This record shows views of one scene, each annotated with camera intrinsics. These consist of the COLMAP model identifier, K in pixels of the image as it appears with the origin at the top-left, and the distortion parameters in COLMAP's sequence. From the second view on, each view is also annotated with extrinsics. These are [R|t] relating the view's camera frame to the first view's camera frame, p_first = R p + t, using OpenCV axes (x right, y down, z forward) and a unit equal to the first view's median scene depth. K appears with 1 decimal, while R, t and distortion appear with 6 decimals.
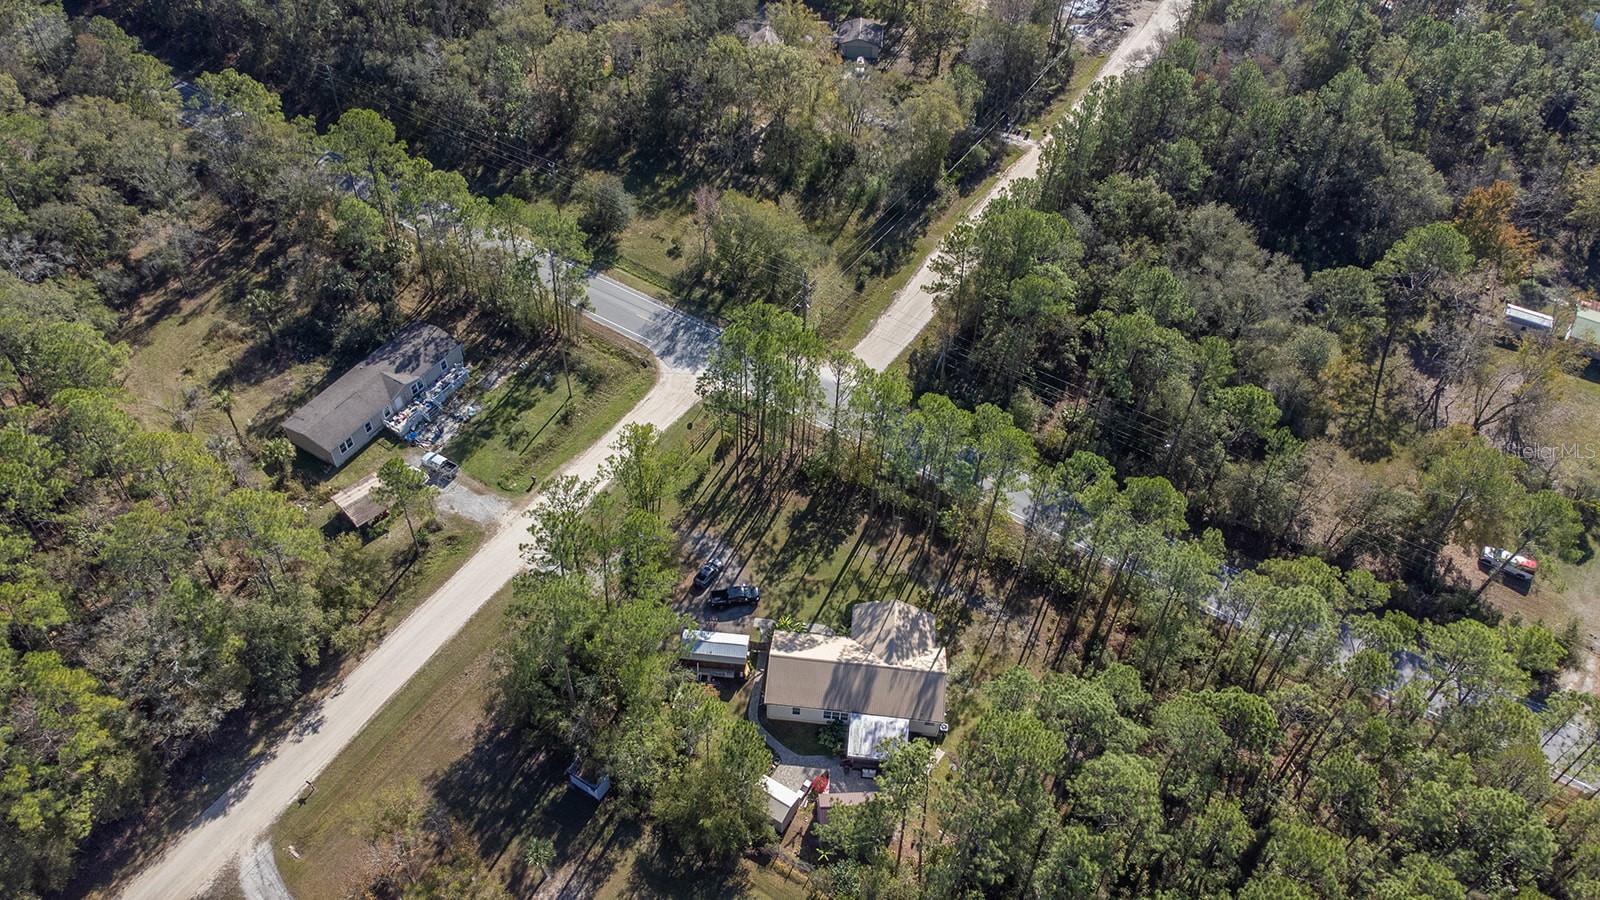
lens RADIAL K [[1261.4, 0, 822.7], [0, 1261.4, 442.4], [0, 0, 1]] dist [0.039114, -0.008497]
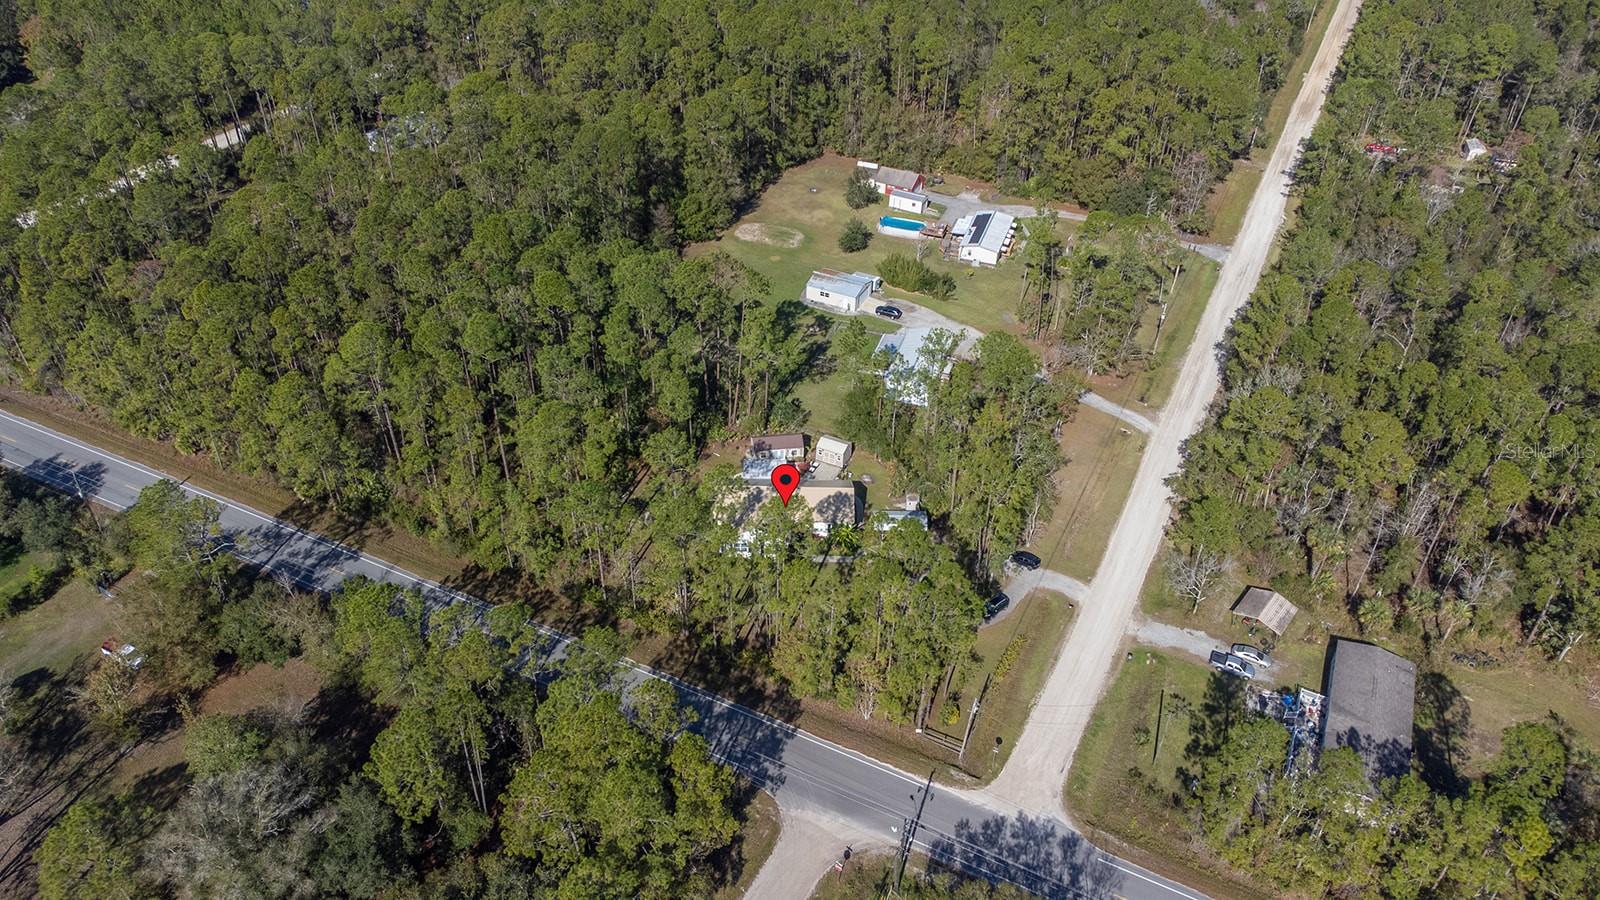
lens RADIAL K [[1185.4, 0, 800.0], [0, 1185.4, 450.0], [0, 0, 1]] dist [0.027033, 0.054352]
pose [[-0.993231, 0.008843, -0.115817, 0.128782], [-0.113727, 0.128726, 0.985138, -0.871111], [0.023620, 0.991641, -0.126849, 0.958011]]
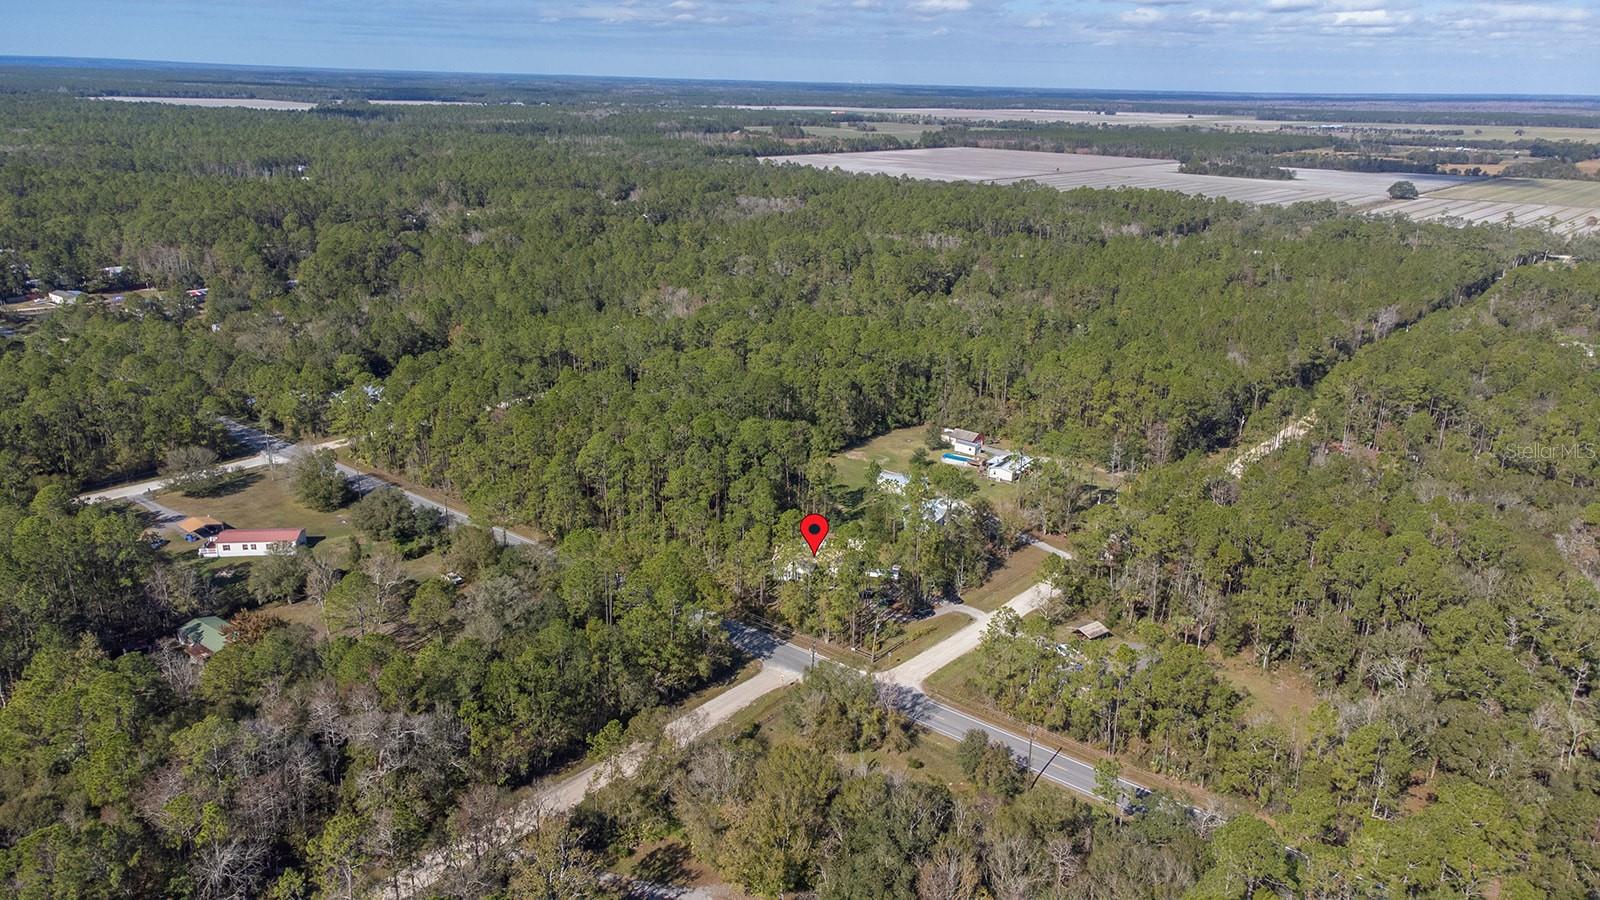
lens RADIAL K [[1185.4, 0, 800.0], [0, 1185.4, 450.0], [0, 0, 1]] dist [0.027033, 0.054352]
pose [[-0.989434, -0.098633, 0.106264, -0.121549], [0.051719, 0.444598, 0.894236, -1.468550], [-0.135446, 0.890283, -0.434799, 1.490551]]
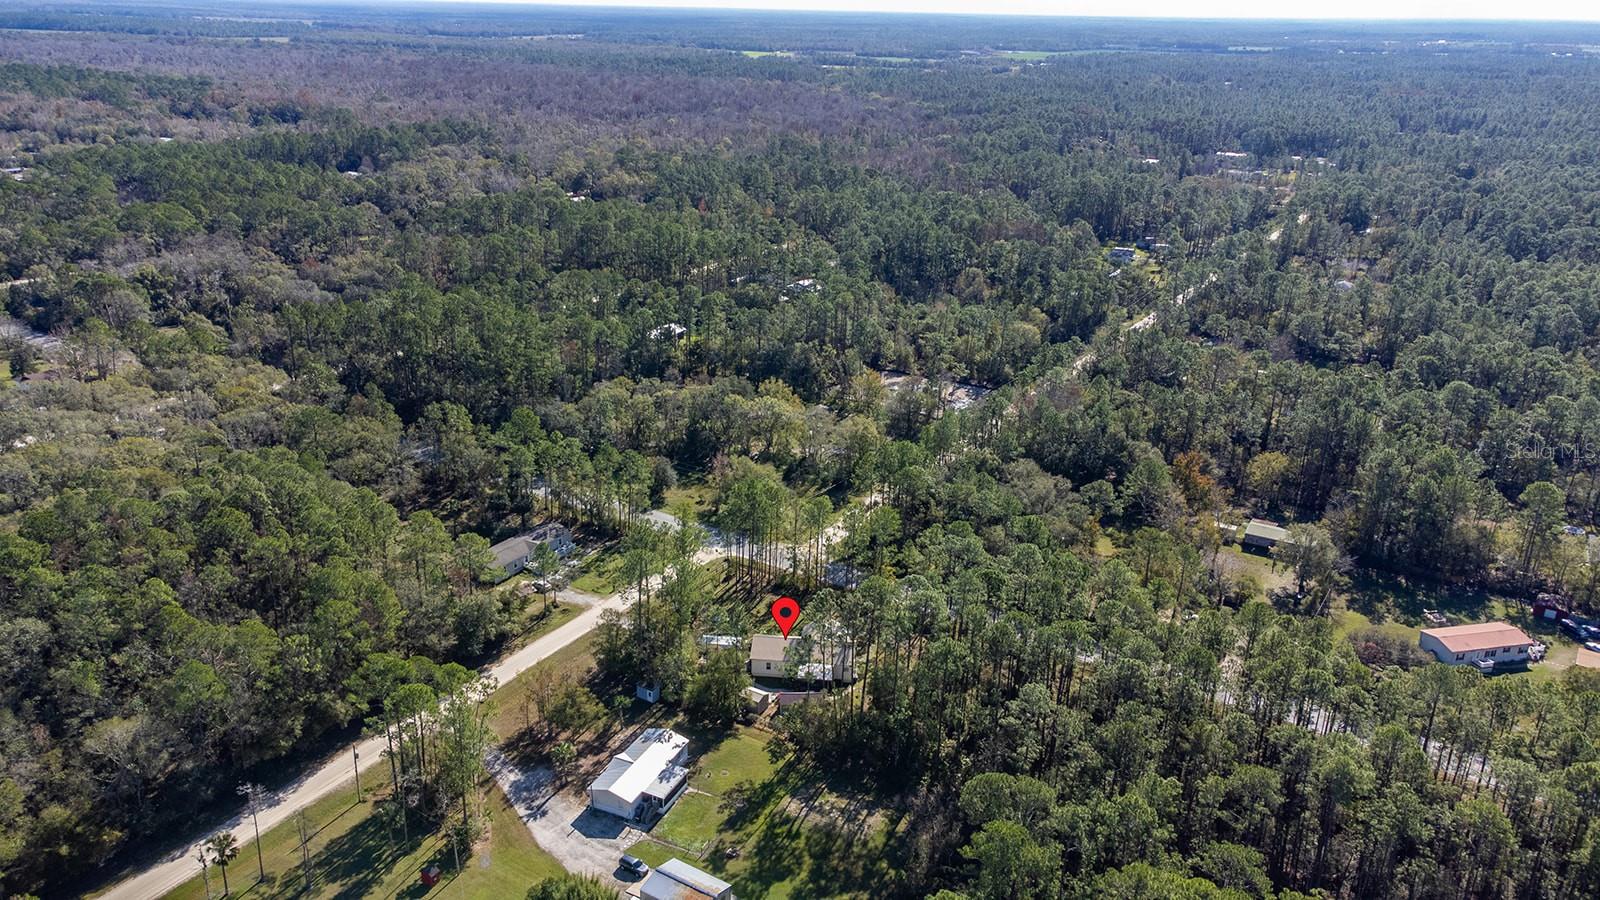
lens RADIAL K [[1185.4, 0, 800.0], [0, 1185.4, 450.0], [0, 0, 1]] dist [0.027033, 0.054352]
pose [[0.999935, 0.002991, -0.011035, 0.033837], [-0.007397, 0.905208, -0.424904, 0.557116], [0.008718, 0.424958, 0.905171, -0.512518]]
